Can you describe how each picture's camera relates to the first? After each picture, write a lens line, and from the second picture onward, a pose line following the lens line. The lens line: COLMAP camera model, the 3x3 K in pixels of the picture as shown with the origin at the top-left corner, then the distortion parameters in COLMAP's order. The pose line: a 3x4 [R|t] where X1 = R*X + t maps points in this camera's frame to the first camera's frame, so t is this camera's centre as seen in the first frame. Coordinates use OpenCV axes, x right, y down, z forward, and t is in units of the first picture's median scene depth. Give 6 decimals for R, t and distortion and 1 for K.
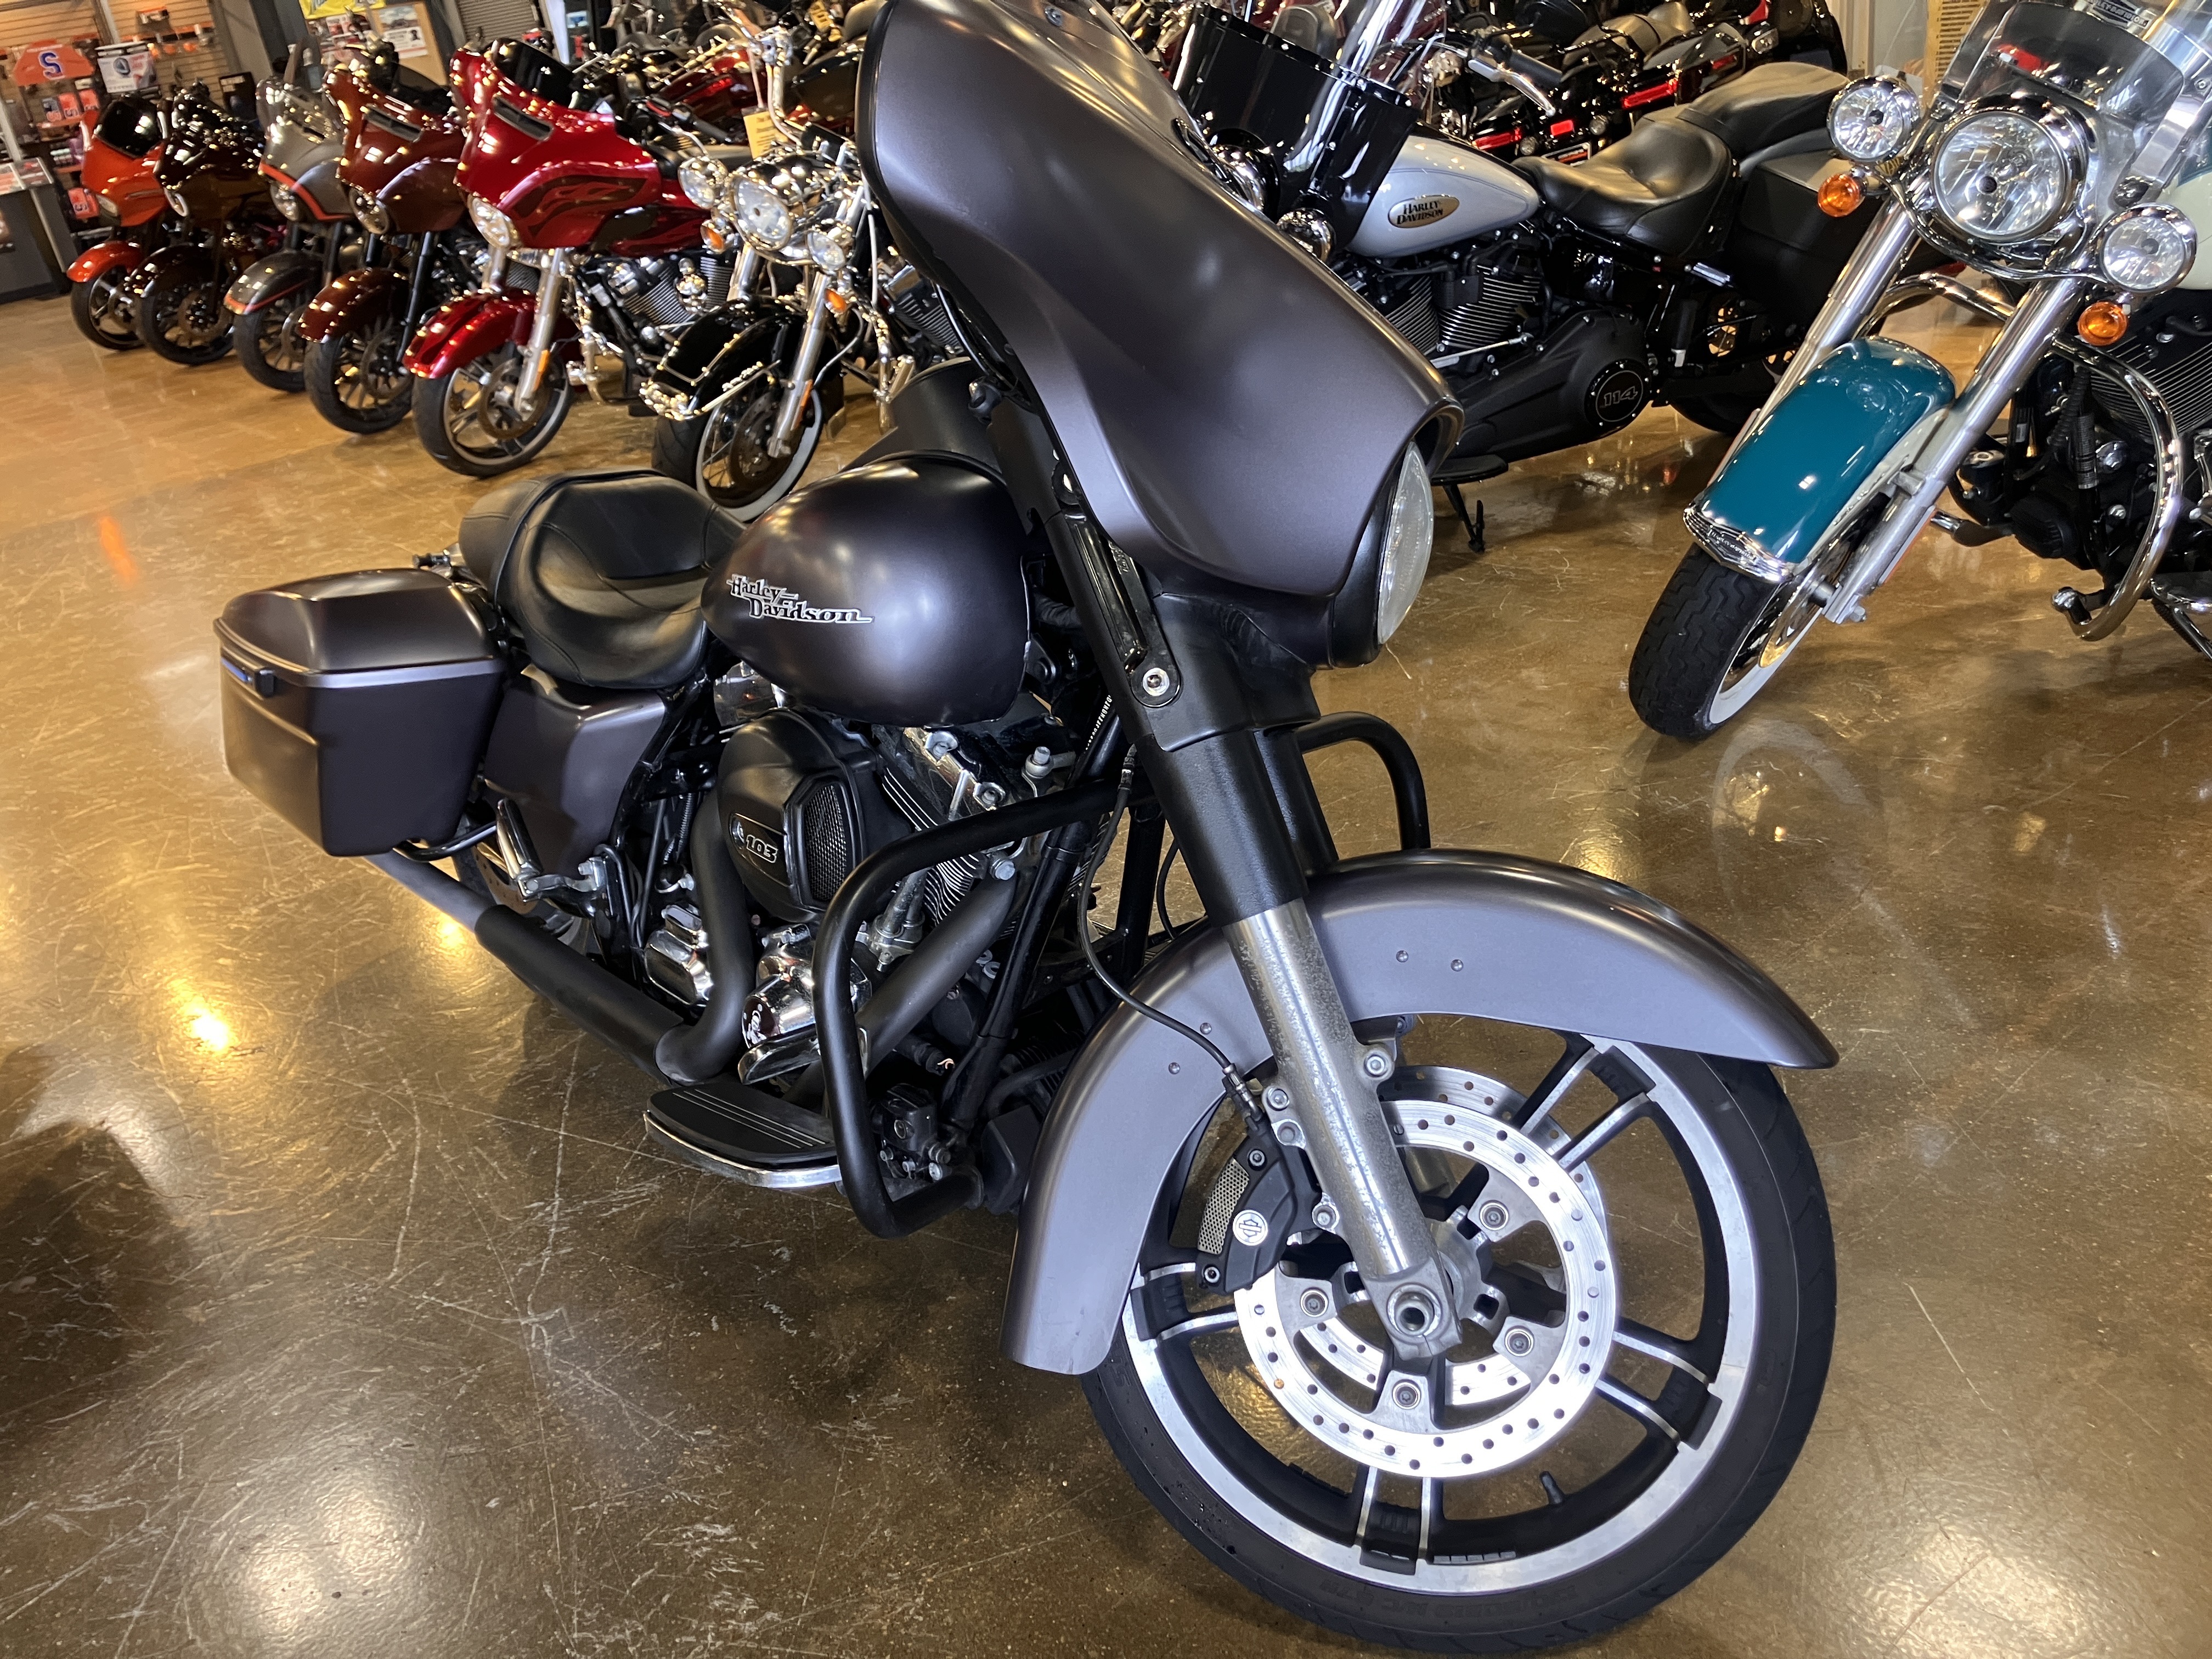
lens RADIAL K [[1800.4, 0, 1106.0], [0, 1800.4, 829.5], [0, 0, 1]] dist [0.026328, -0.010947]
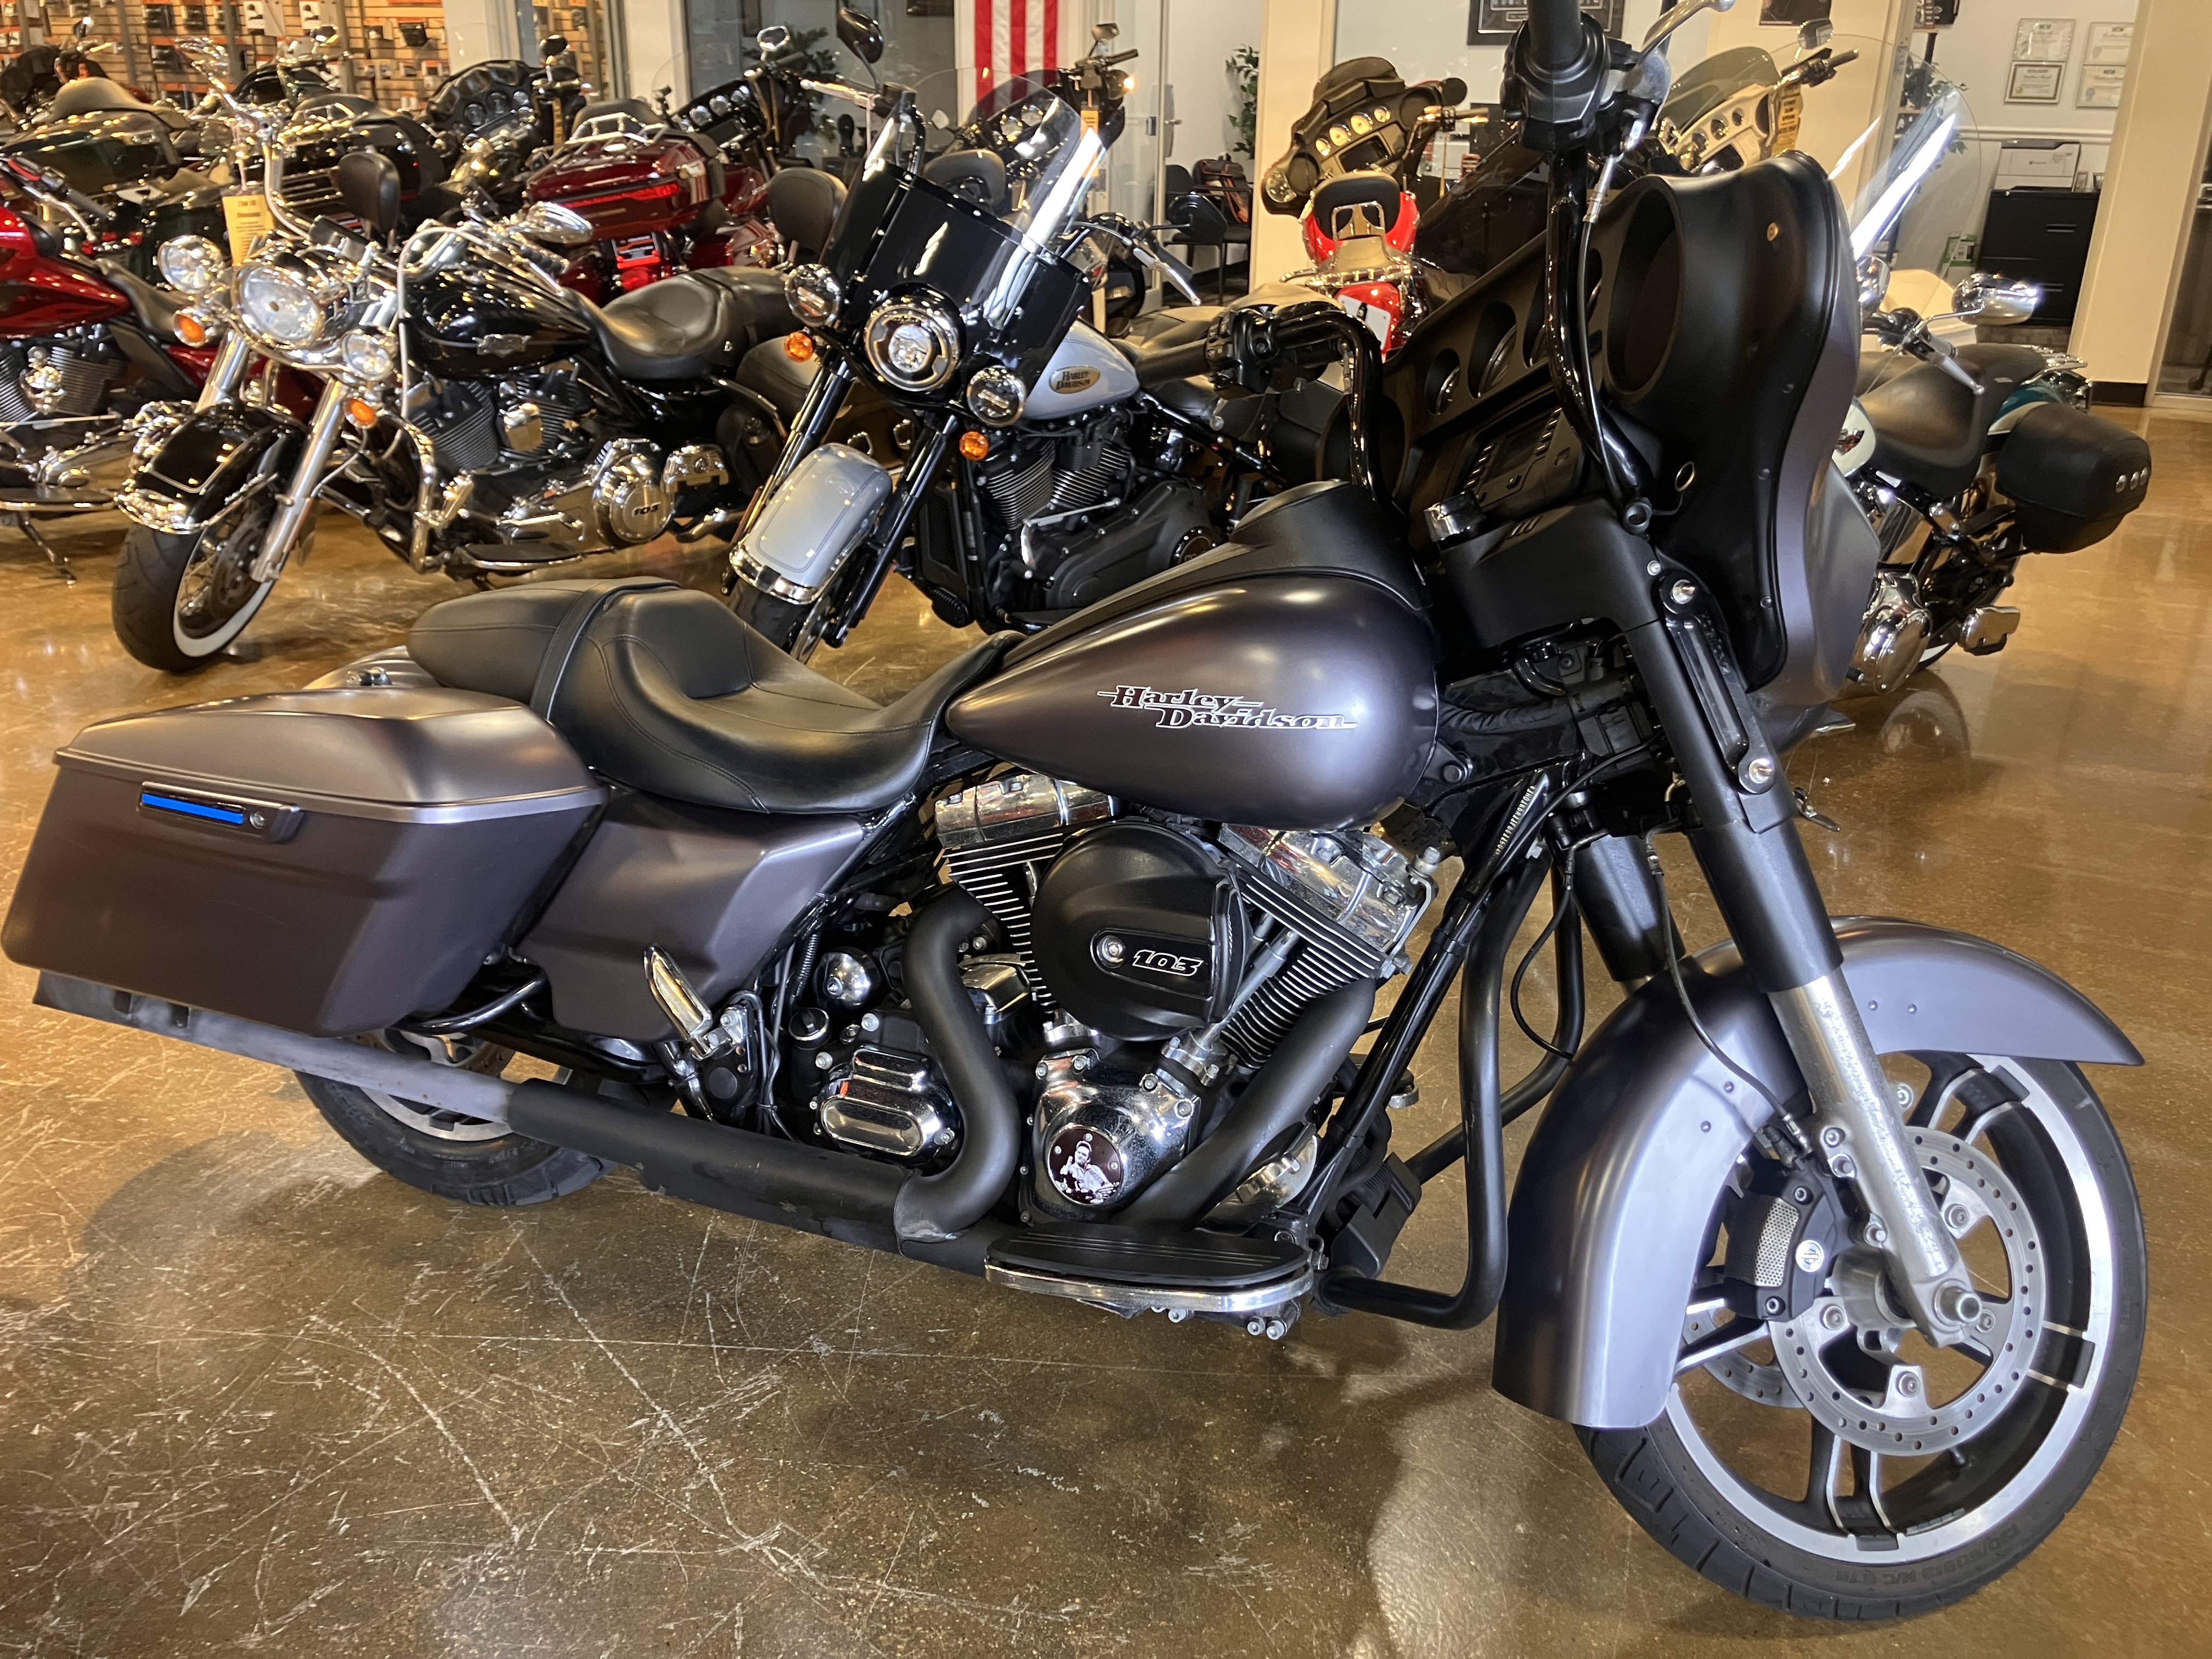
lens RADIAL K [[1800.4, 0, 1106.0], [0, 1800.4, 829.5], [0, 0, 1]] dist [0.026328, -0.010947]
pose [[0.878518, -0.023791, 0.477117, -0.576588], [0.066517, 0.995122, -0.072856, 0.006298], [-0.473056, 0.095742, 0.875815, 0.132845]]
